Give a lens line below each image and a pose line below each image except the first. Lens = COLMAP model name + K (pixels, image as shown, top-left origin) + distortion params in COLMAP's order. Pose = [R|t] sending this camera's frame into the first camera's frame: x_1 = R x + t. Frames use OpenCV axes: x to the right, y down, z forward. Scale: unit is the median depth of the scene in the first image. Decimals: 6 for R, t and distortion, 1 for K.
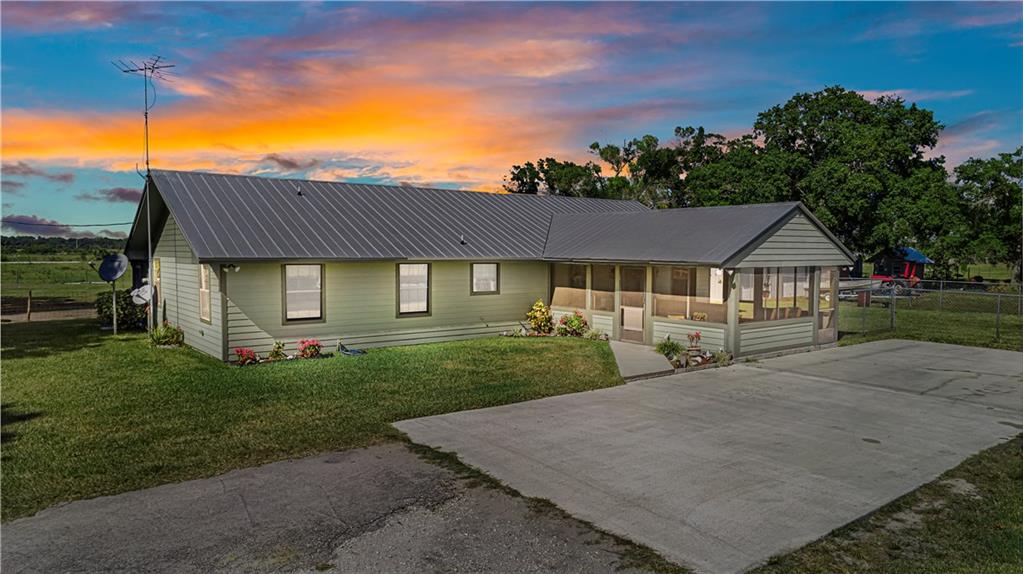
lens RADIAL K [[698.6, 0, 511.5], [0, 698.6, 287.0], [0, 0, 1]] dist [-0.015291, -0.002655]
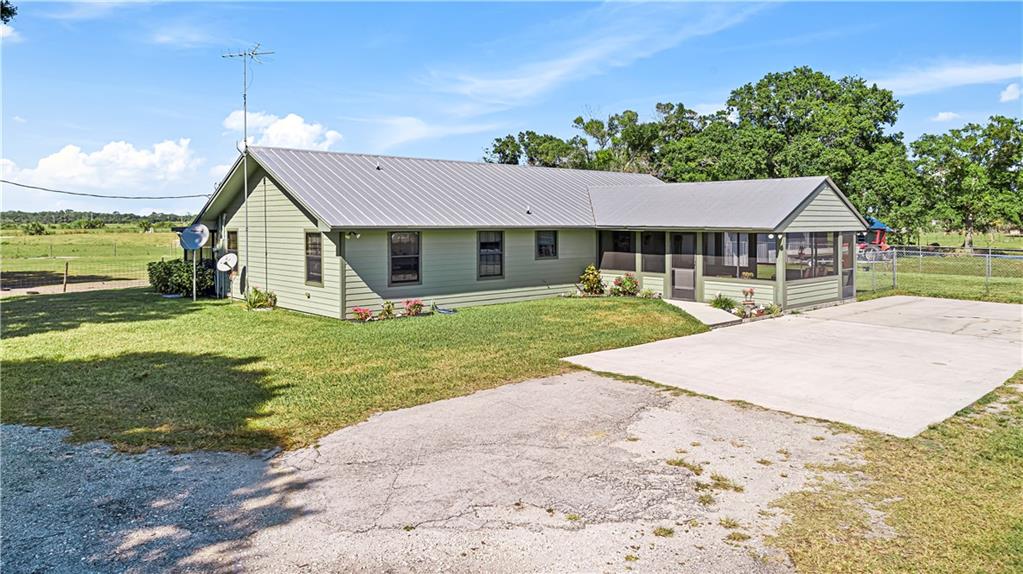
lens RADIAL K [[722.4, 0, 511.7], [0, 722.4, 227.5], [0, 0, 1]] dist [-0.007186, -0.003008]
pose [[0.996174, -0.004765, 0.087265, -0.085187], [0.008749, 0.998933, -0.045338, 0.005269], [-0.086956, 0.045928, 0.995153, -0.059416]]
